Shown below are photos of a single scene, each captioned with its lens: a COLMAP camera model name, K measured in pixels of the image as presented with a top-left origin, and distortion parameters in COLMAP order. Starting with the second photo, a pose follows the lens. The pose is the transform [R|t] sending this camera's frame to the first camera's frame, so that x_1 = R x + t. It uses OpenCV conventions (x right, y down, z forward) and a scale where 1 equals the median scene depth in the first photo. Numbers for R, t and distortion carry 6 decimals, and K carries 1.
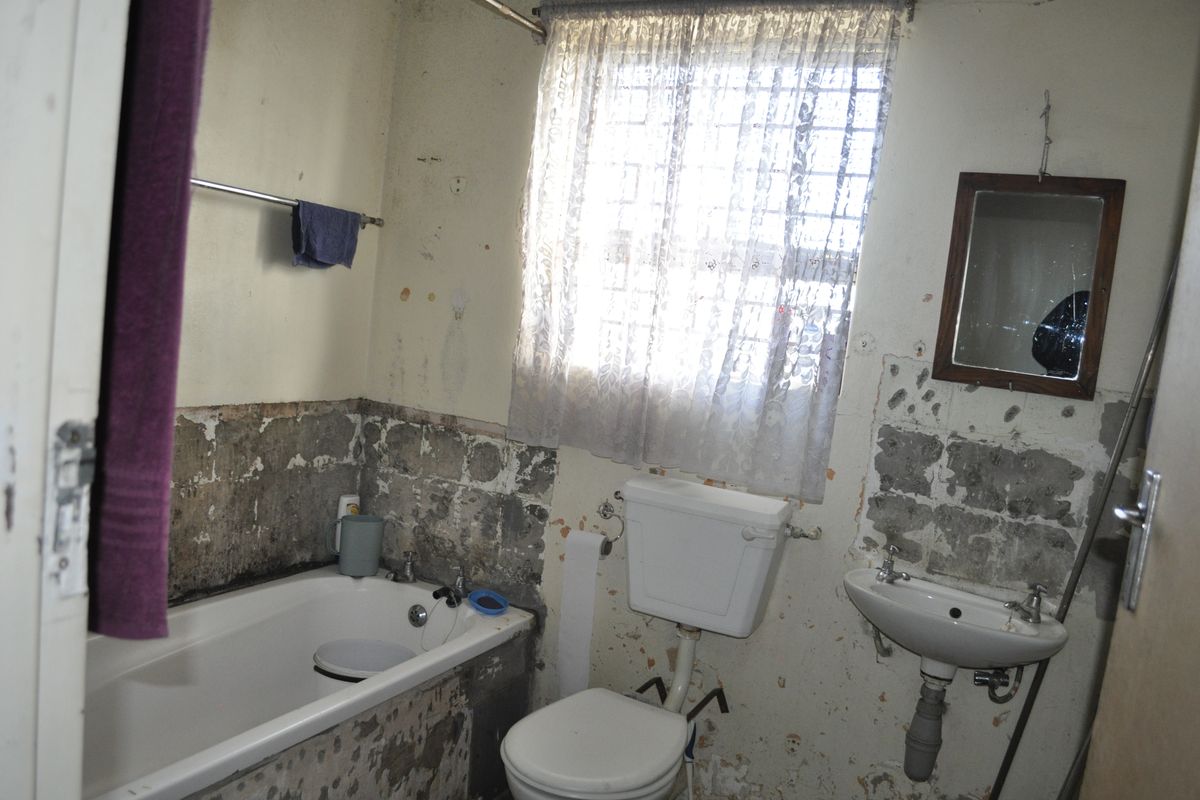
lens RADIAL K [[932.6, 0, 600.0], [0, 932.6, 400.0], [0, 0, 1]] dist [-0.093065, -0.001184]
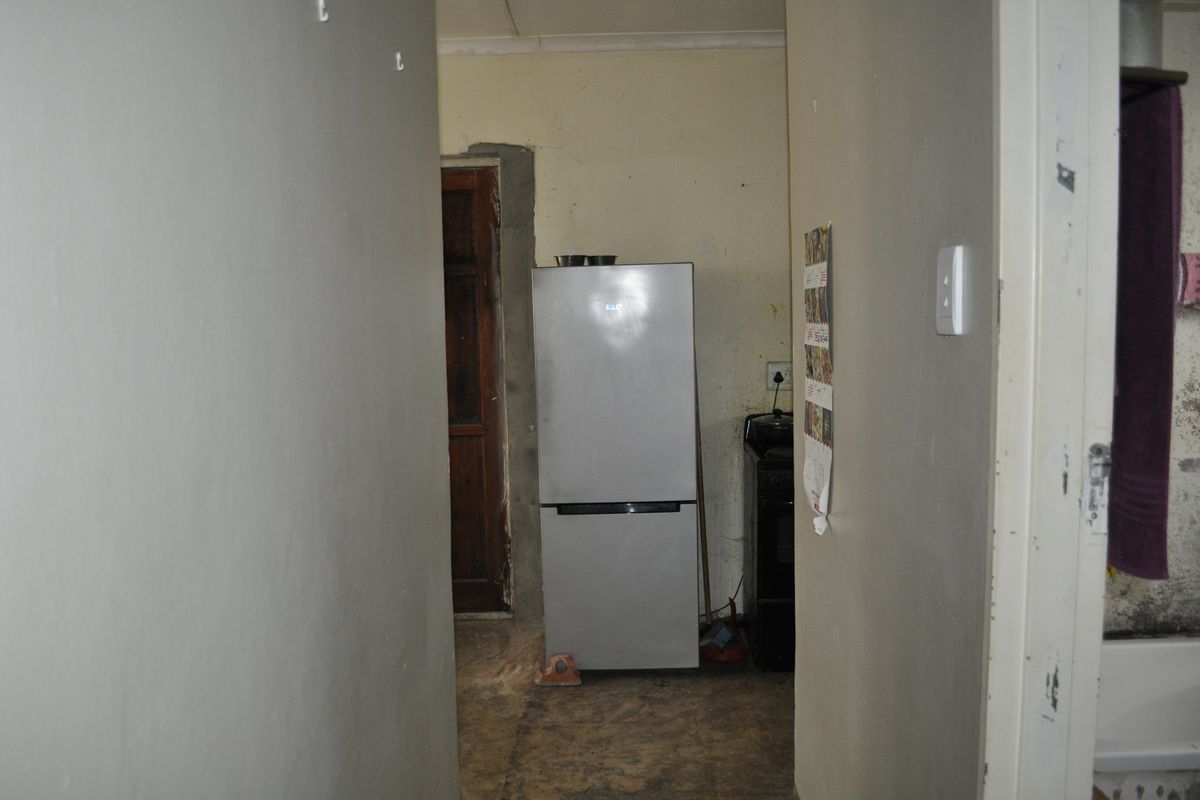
lens RADIAL K [[932.6, 0, 600.0], [0, 932.6, 400.0], [0, 0, 1]] dist [-0.093065, -0.001184]
pose [[0.417415, -0.036783, -0.907971, 0.766180], [-0.018100, 0.998646, -0.048777, 0.043908], [0.908535, 0.036794, 0.416184, -0.826126]]
